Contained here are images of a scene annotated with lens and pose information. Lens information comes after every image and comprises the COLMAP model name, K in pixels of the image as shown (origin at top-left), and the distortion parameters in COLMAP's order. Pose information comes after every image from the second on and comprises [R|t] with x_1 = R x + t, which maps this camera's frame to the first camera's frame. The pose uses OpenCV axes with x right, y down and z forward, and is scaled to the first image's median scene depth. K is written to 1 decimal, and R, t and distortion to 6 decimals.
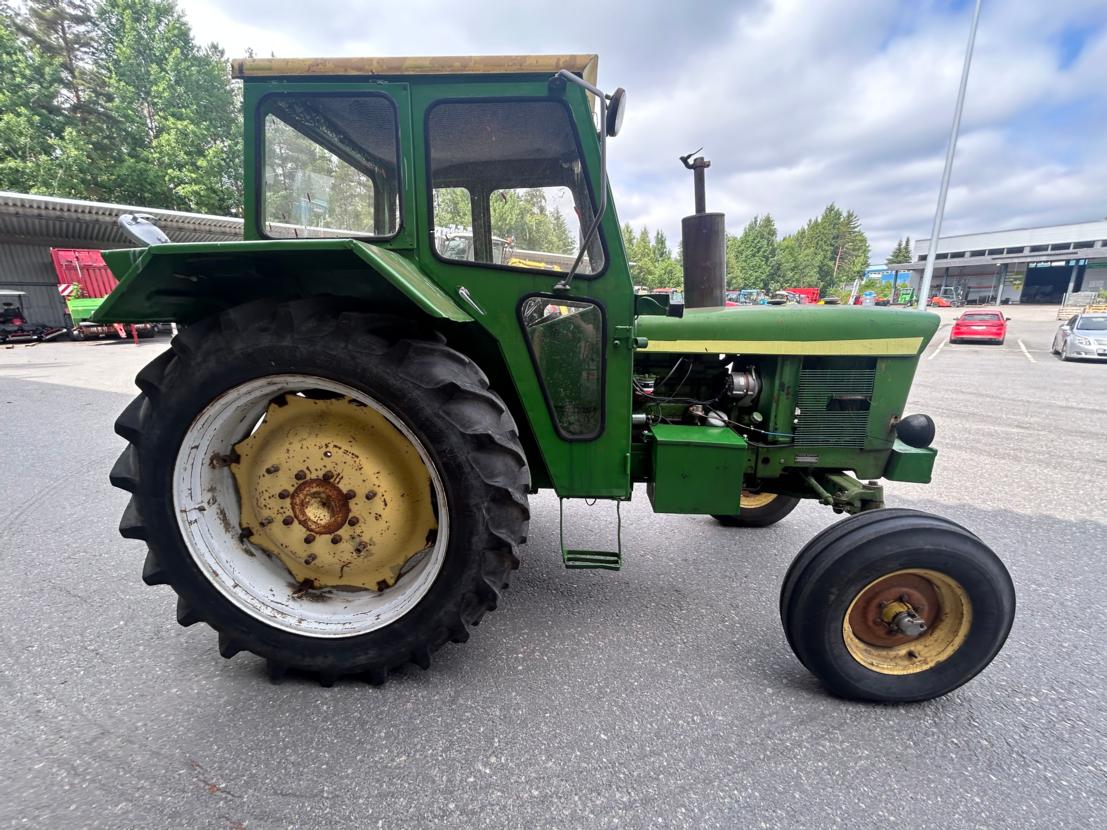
lens RADIAL K [[447.6, 0, 551.8], [0, 447.6, 413.6], [0, 0, 1]] dist [0.001504, -0.000924]
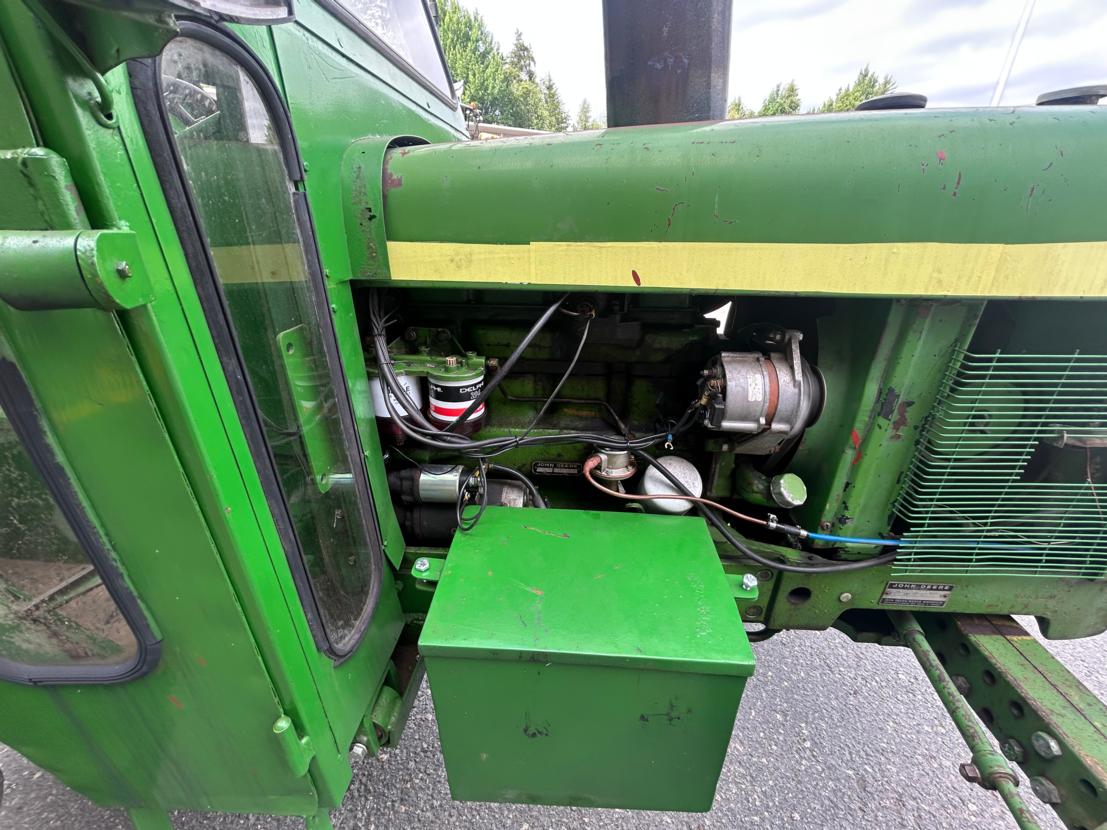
lens RADIAL K [[447.6, 0, 551.8], [0, 447.6, 413.6], [0, 0, 1]] dist [0.001504, -0.000924]
pose [[0.999963, -0.007002, 0.004991, 0.279724], [0.005783, 0.977178, 0.212344, -0.114813], [-0.006363, -0.212307, 0.977182, 0.685089]]
